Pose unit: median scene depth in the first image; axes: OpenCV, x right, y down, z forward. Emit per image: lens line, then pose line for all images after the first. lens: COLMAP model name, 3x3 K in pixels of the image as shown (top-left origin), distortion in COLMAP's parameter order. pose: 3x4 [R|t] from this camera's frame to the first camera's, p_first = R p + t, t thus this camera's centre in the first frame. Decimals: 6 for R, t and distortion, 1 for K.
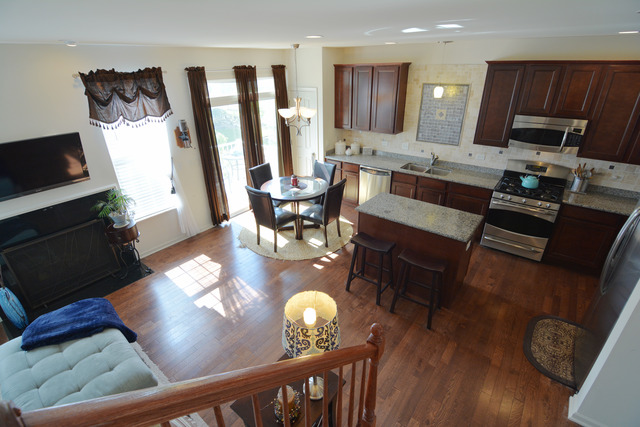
lens RADIAL K [[308.9, 0, 318.6], [0, 308.9, 216.4], [0, 0, 1]] dist [-0.002254, -0.013409]
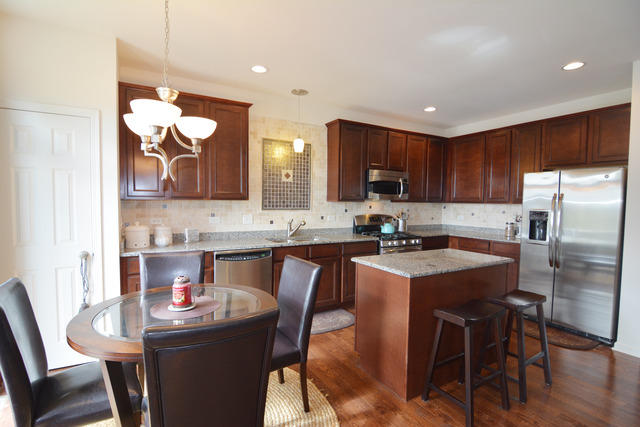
lens RADIAL K [[308.9, 0, 318.6], [0, 308.9, 216.4], [0, 0, 1]] dist [-0.002254, -0.013409]
pose [[0.366667, -0.018711, 0.930164, -0.423249], [0.390228, 0.910692, -0.135507, -0.099201], [-0.844558, 0.412662, 0.341222, 0.823171]]
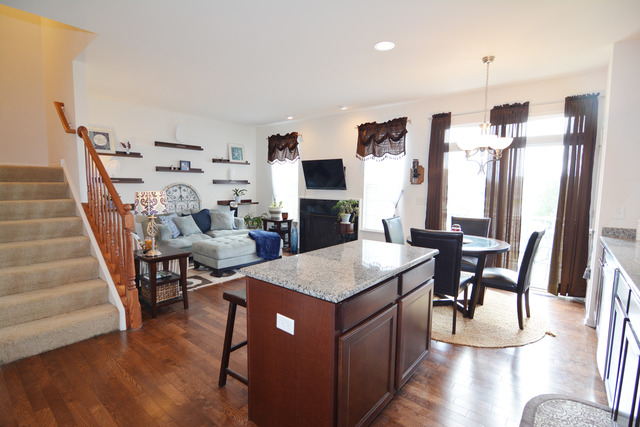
lens RADIAL K [[308.9, 0, 318.6], [0, 308.9, 216.4], [0, 0, 1]] dist [-0.002254, -0.013409]
pose [[-0.026979, 0.117922, -0.992656, 0.754900], [-0.447306, 0.886631, 0.117484, -0.109206], [0.893974, 0.447191, 0.028827, 0.787957]]
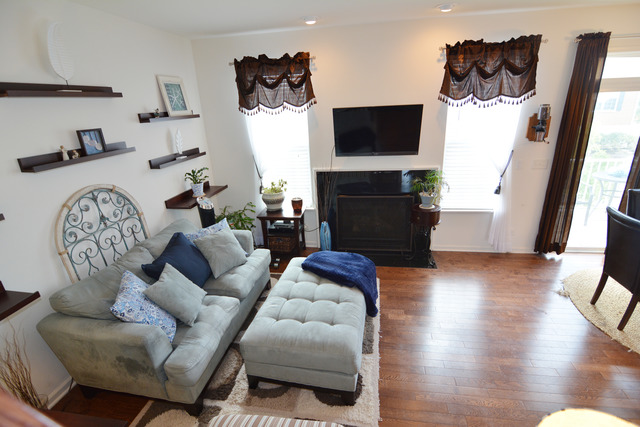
lens RADIAL K [[308.9, 0, 318.6], [0, 308.9, 216.4], [0, 0, 1]] dist [-0.002254, -0.013409]
pose [[0.478539, 0.293049, -0.827721, -0.001731], [-0.346343, 0.929230, 0.128752, 0.045014], [0.806875, 0.225062, 0.546169, 0.203892]]
